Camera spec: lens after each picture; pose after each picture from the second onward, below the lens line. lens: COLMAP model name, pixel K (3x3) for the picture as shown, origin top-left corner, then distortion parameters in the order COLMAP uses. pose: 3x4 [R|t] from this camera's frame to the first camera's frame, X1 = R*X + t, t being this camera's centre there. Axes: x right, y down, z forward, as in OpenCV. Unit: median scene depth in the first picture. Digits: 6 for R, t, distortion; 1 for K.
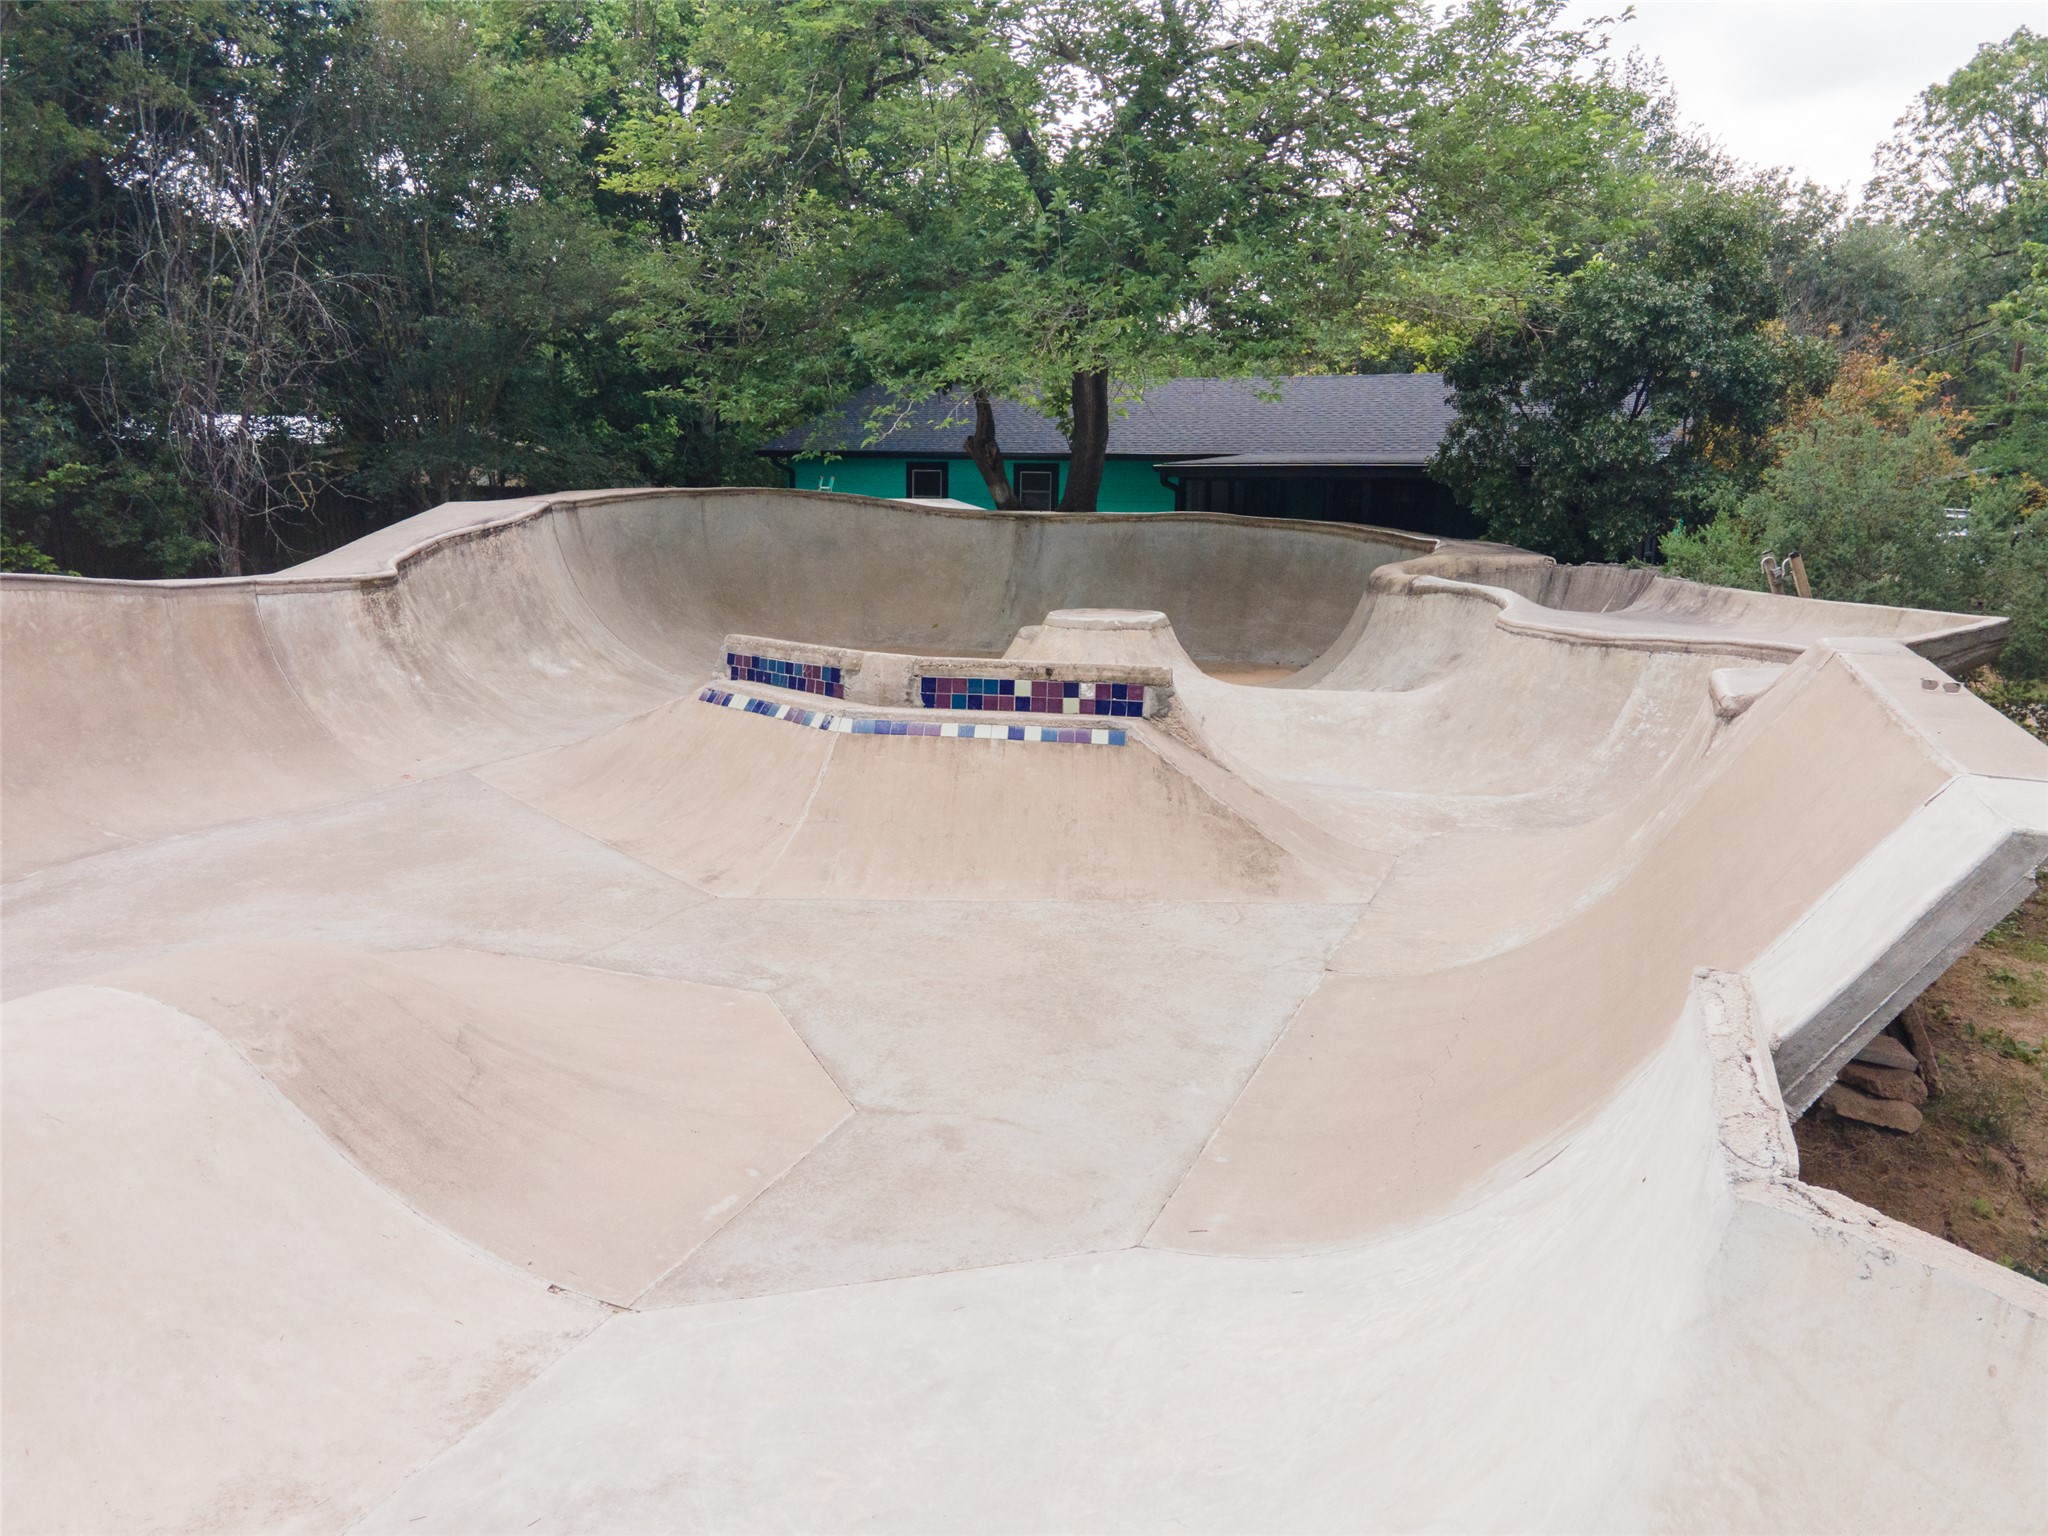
lens RADIAL K [[1510.5, 0, 1024.3], [0, 1510.5, 766.2], [0, 0, 1]] dist [0.021034, 0.036621]
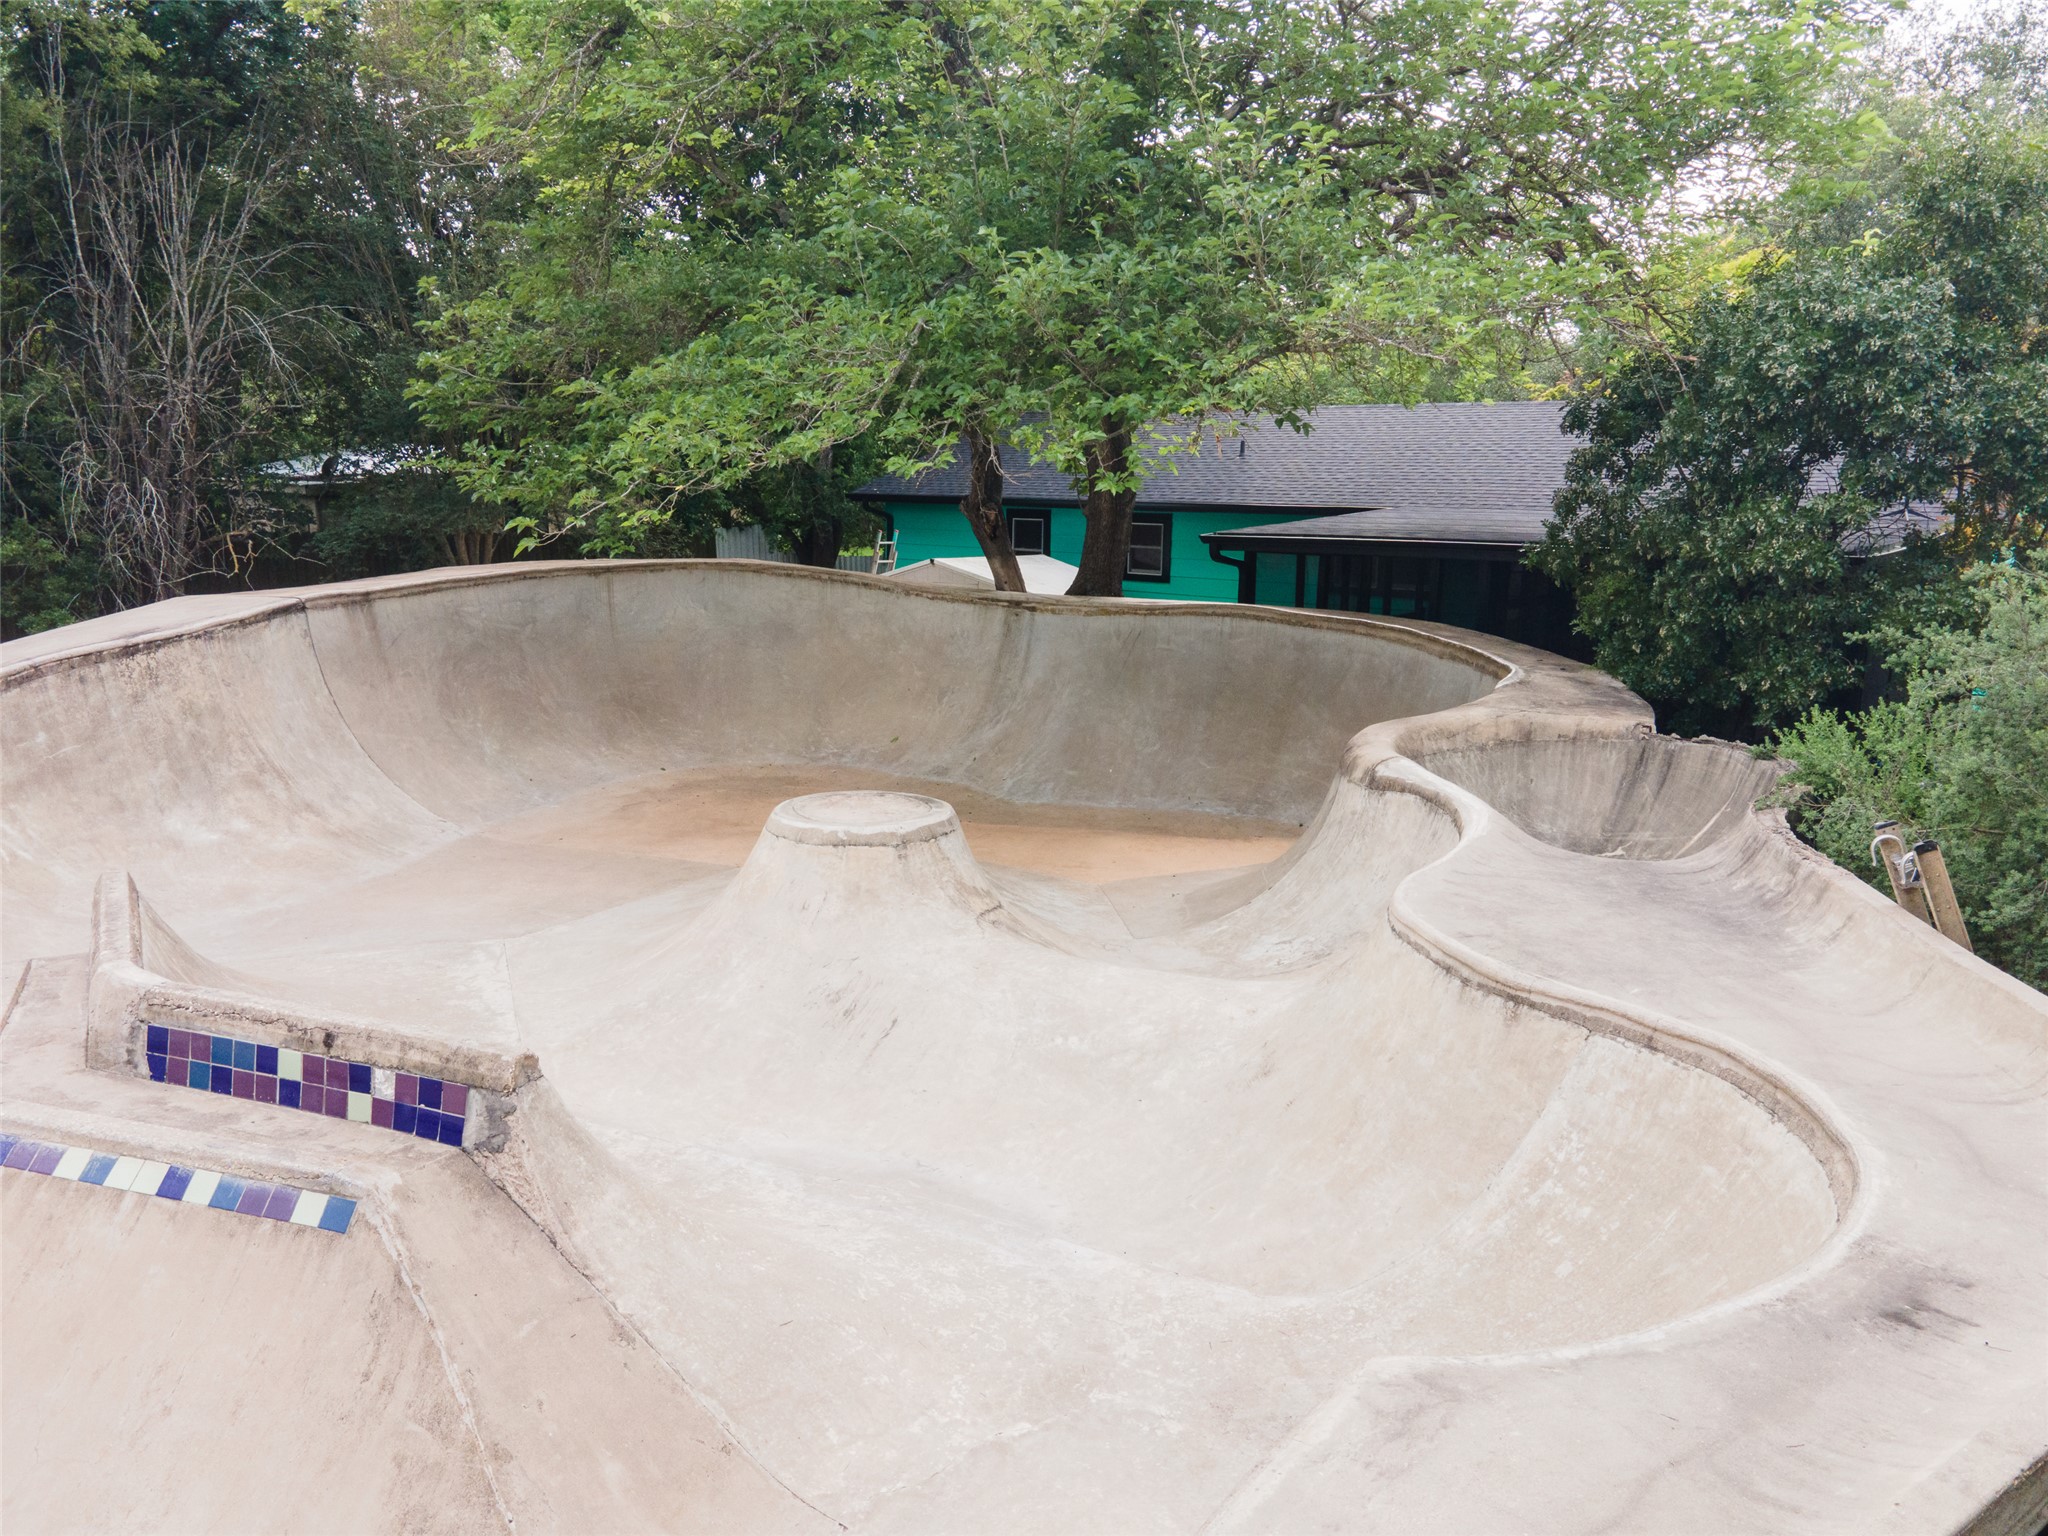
lens RADIAL K [[1510.5, 0, 1028.4], [0, 1510.5, 774.1], [0, 0, 1]] dist [0.021034, 0.036621]
pose [[0.973654, 0.046292, -0.223283, 0.241197], [-0.045807, 0.998923, 0.007356, -0.110489], [0.223383, 0.003066, 0.974726, 0.330469]]
